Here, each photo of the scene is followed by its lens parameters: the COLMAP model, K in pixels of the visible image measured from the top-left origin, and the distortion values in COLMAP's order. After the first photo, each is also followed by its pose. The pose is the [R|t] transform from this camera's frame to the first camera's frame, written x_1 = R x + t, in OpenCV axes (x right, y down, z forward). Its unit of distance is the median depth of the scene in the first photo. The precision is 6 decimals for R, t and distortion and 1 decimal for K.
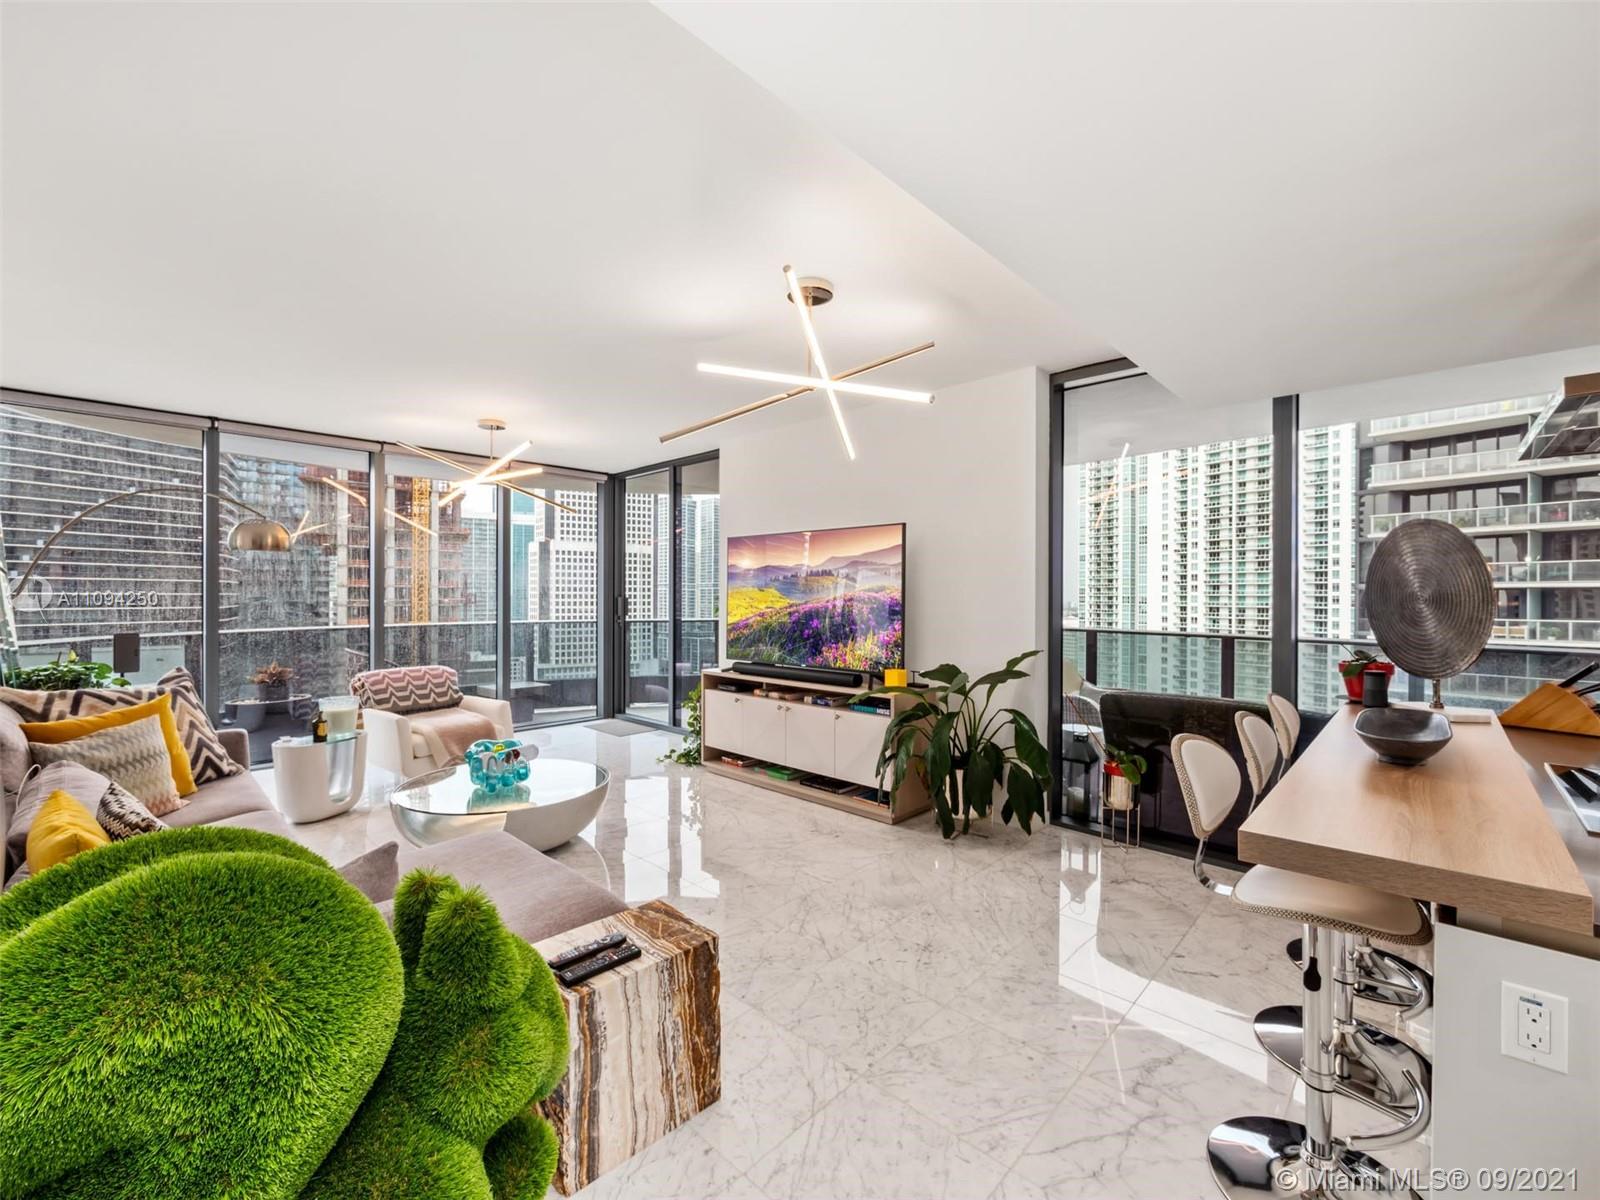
lens RADIAL K [[679.8, 0, 784.0], [0, 679.8, 594.4], [0, 0, 1]] dist [-0.008114, 0.000399]
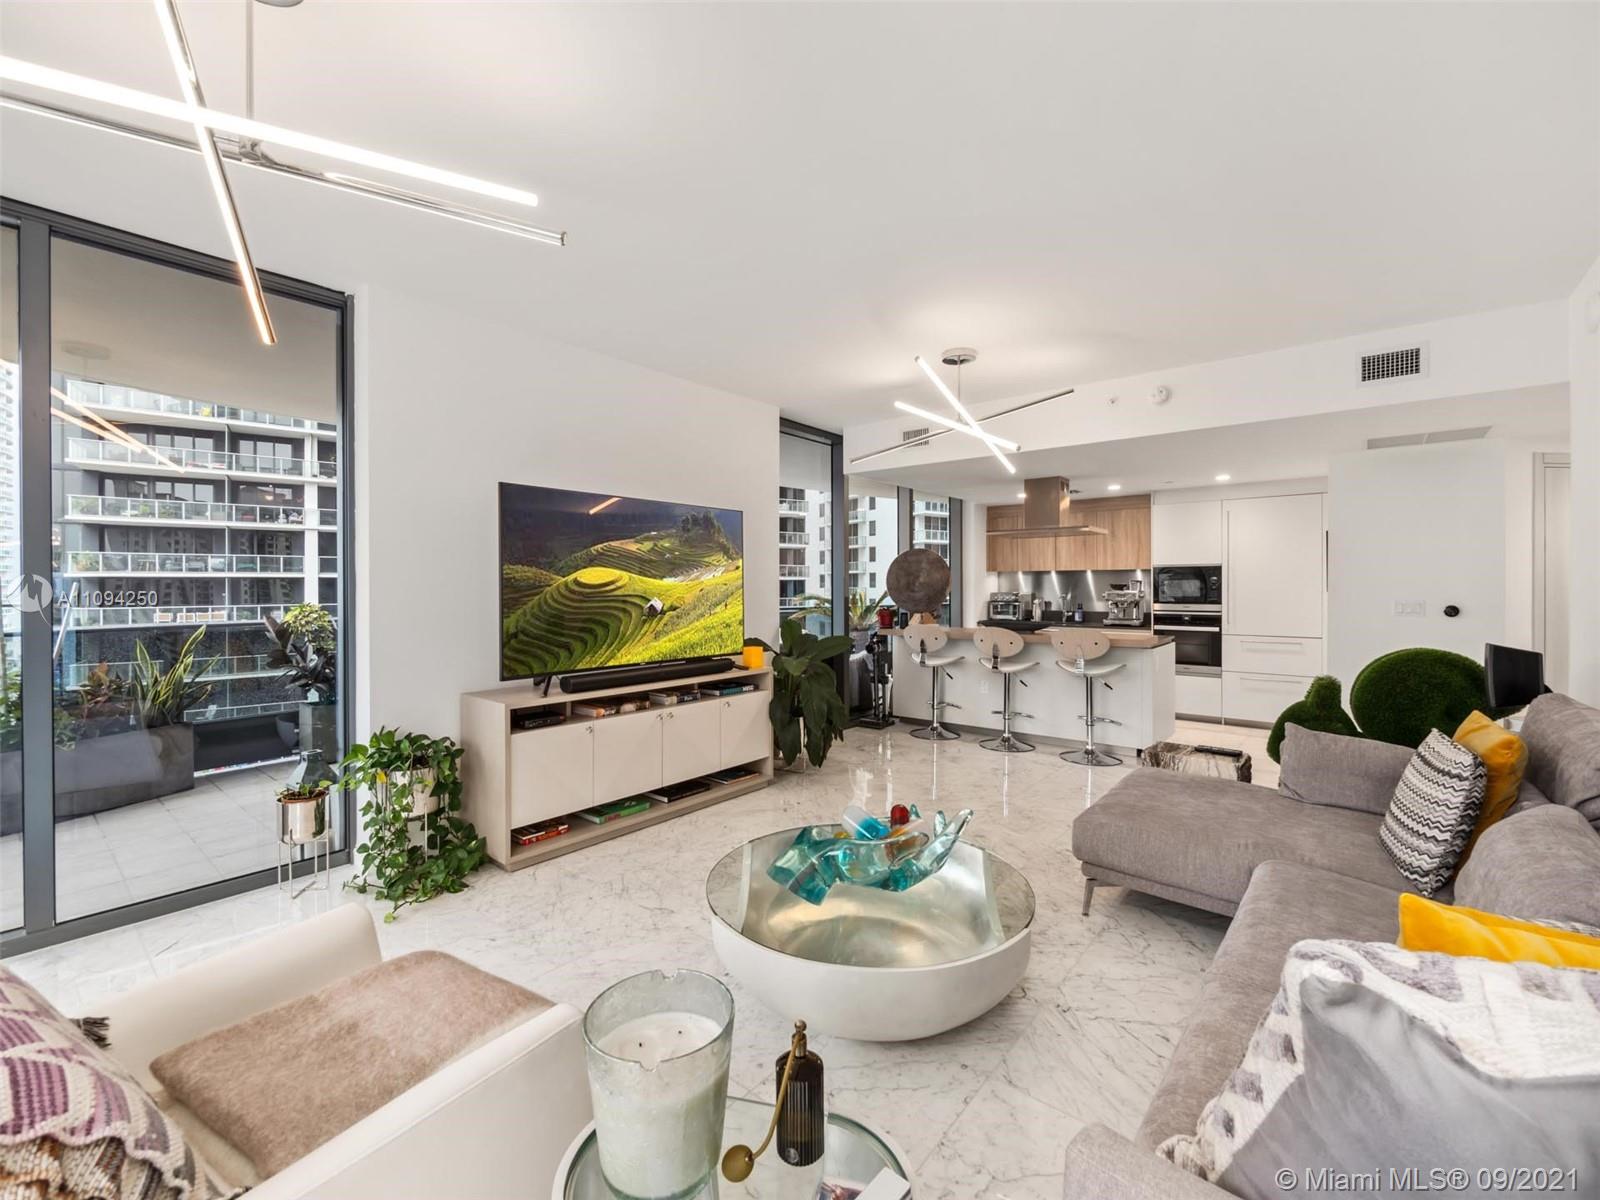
lens RADIAL K [[679.8, 0, 811.0], [0, 679.8, 591.1], [0, 0, 1]] dist [-0.008114, 0.000399]
pose [[-0.101873, -0.008204, 0.994764, -0.691472], [-0.001769, 0.999966, 0.008066, 0.009867], [-0.994796, -0.000938, -0.101884, 0.766837]]
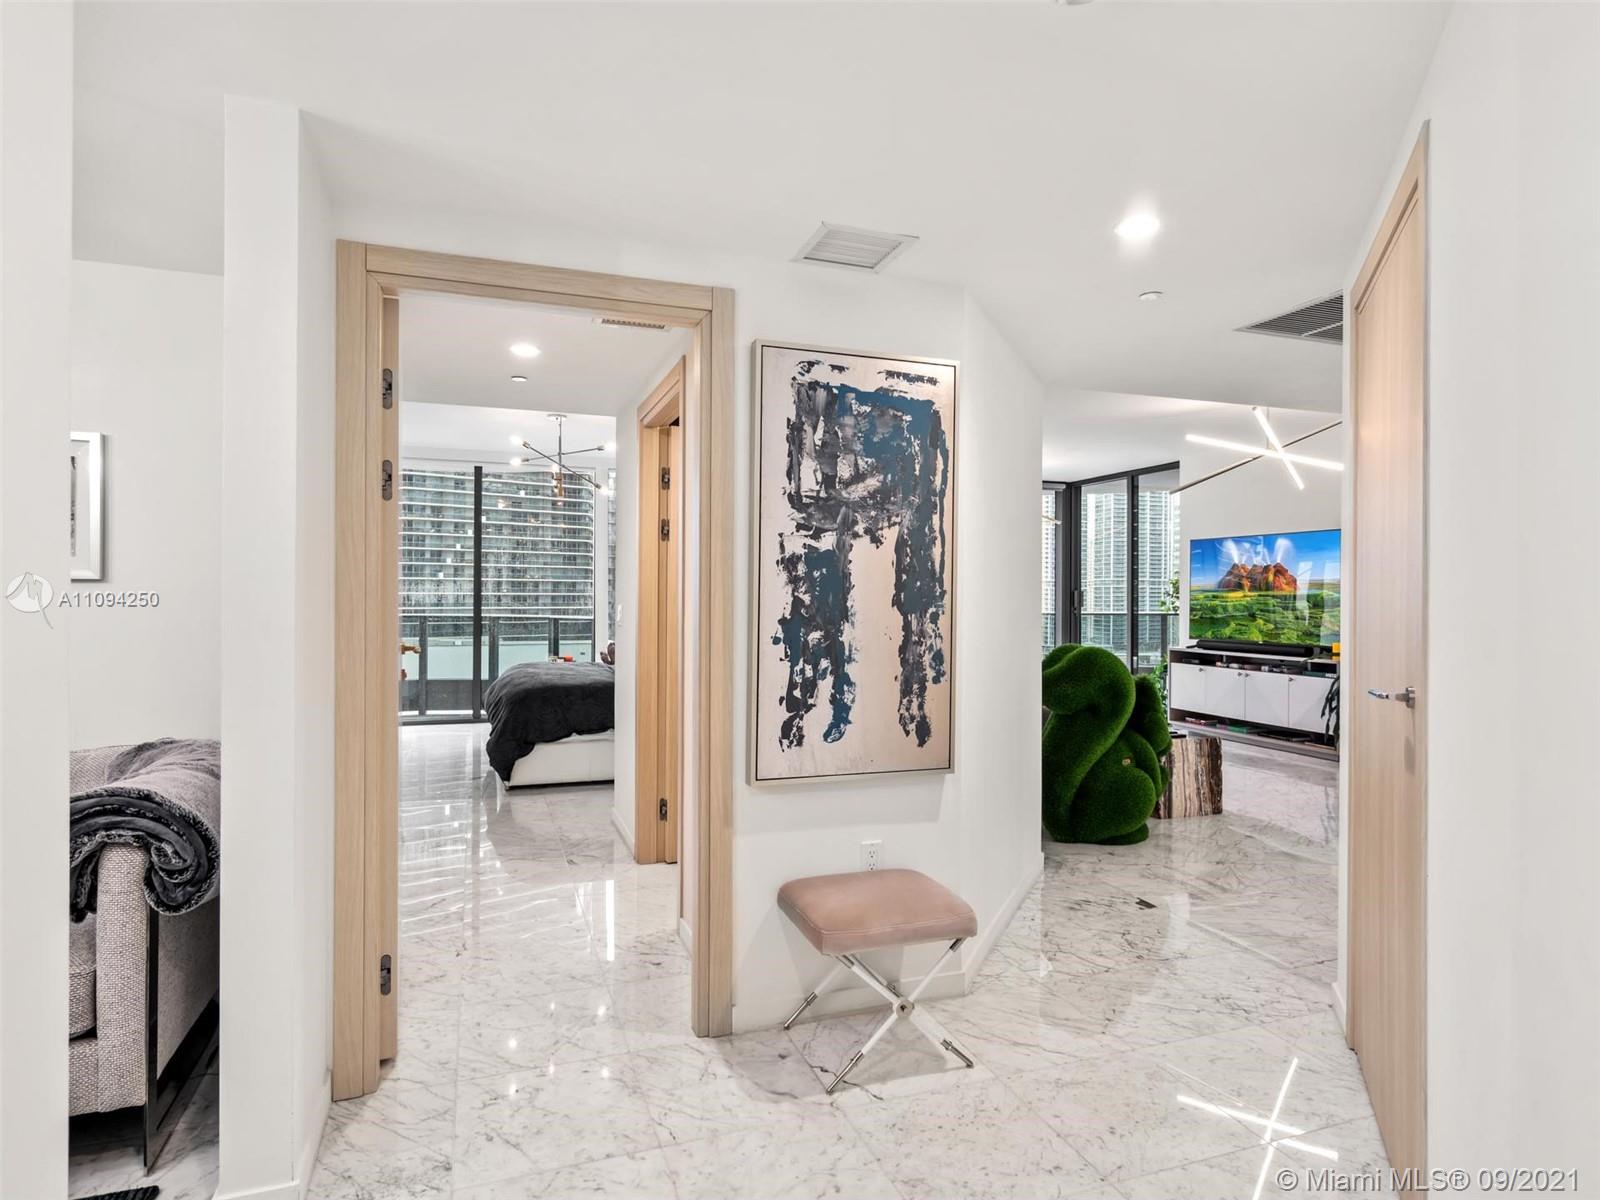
lens RADIAL K [[907.6, 0, 793.5], [0, 907.6, 602.1], [0, 0, 1]] dist [0.004083, 0.000894]
pose [[0.905440, 0.000479, -0.424474, -0.034637], [0.003532, 0.999956, 0.008661, 0.011390], [0.424459, -0.009341, 0.905399, -0.759818]]
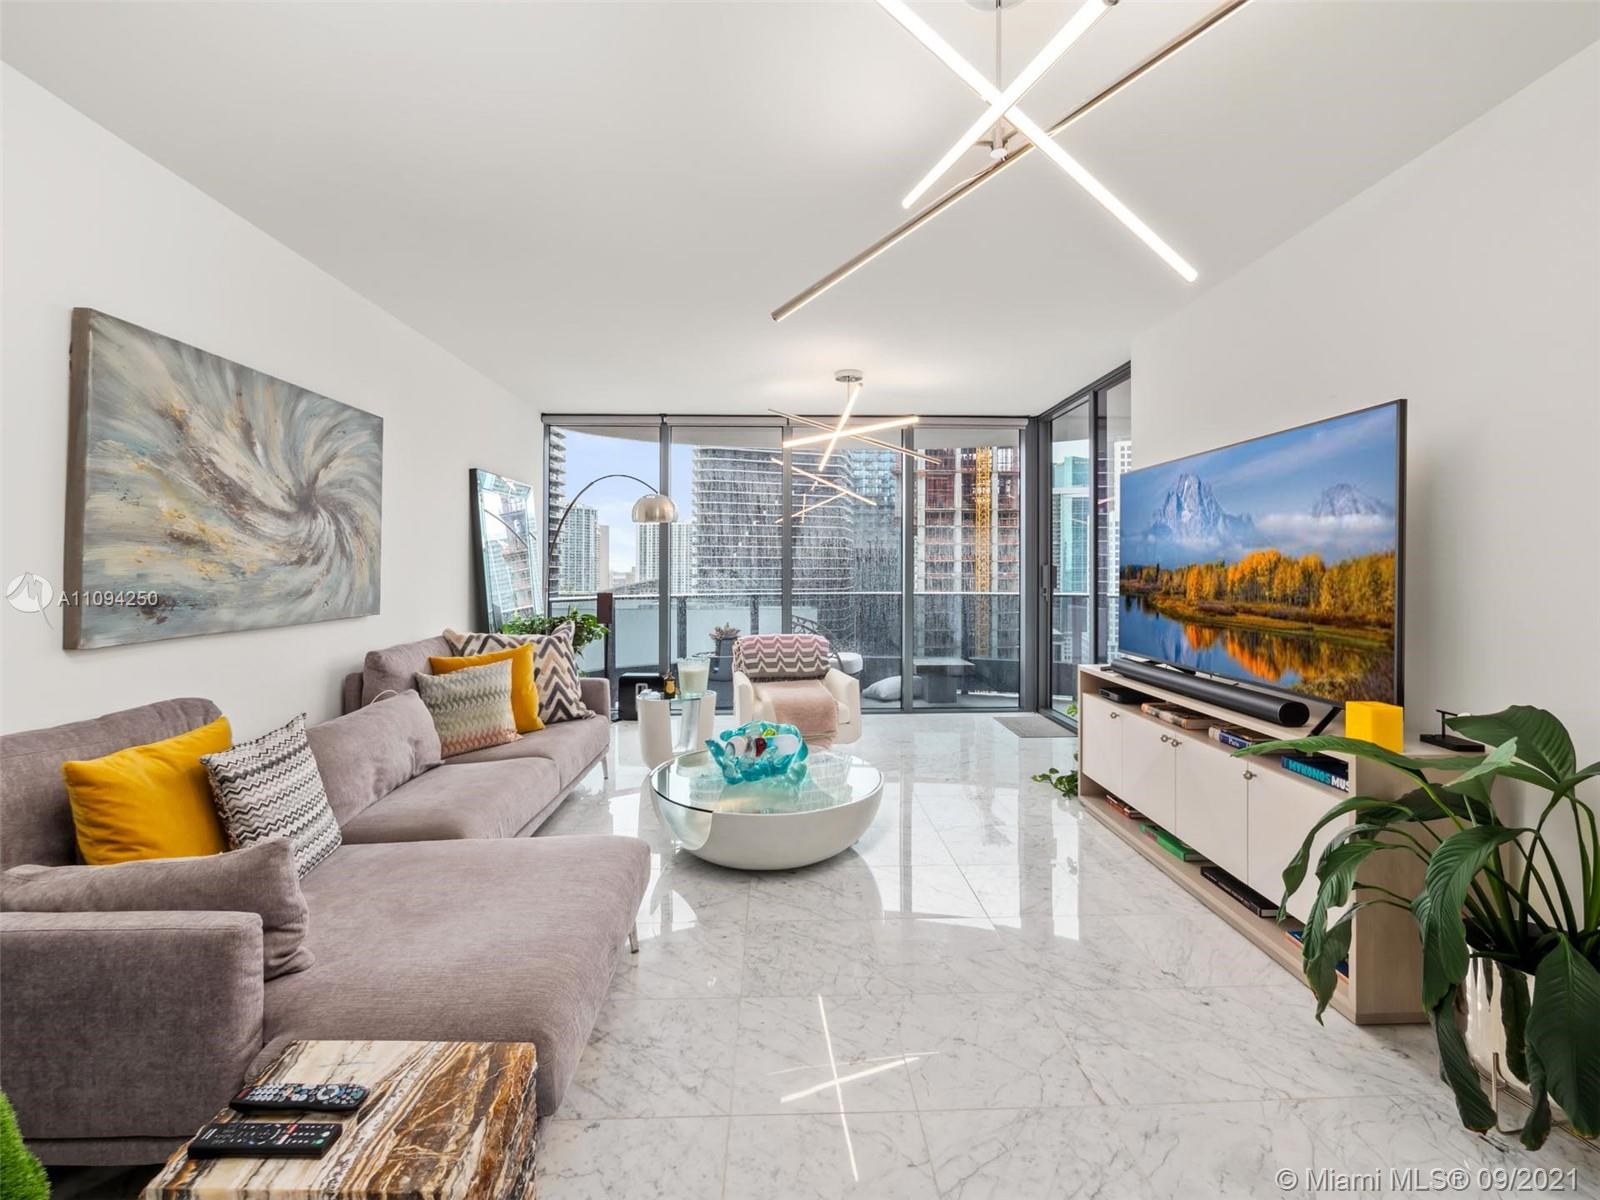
lens RADIAL K [[679.8, 0, 809.0], [0, 679.8, 568.1], [0, 0, 1]] dist [-0.008114, 0.000399]
pose [[0.722225, -0.000688, -0.691658, 0.157640], [-0.000099, 0.999999, -0.001098, 0.010552], [0.691658, 0.000862, 0.722224, 0.284008]]
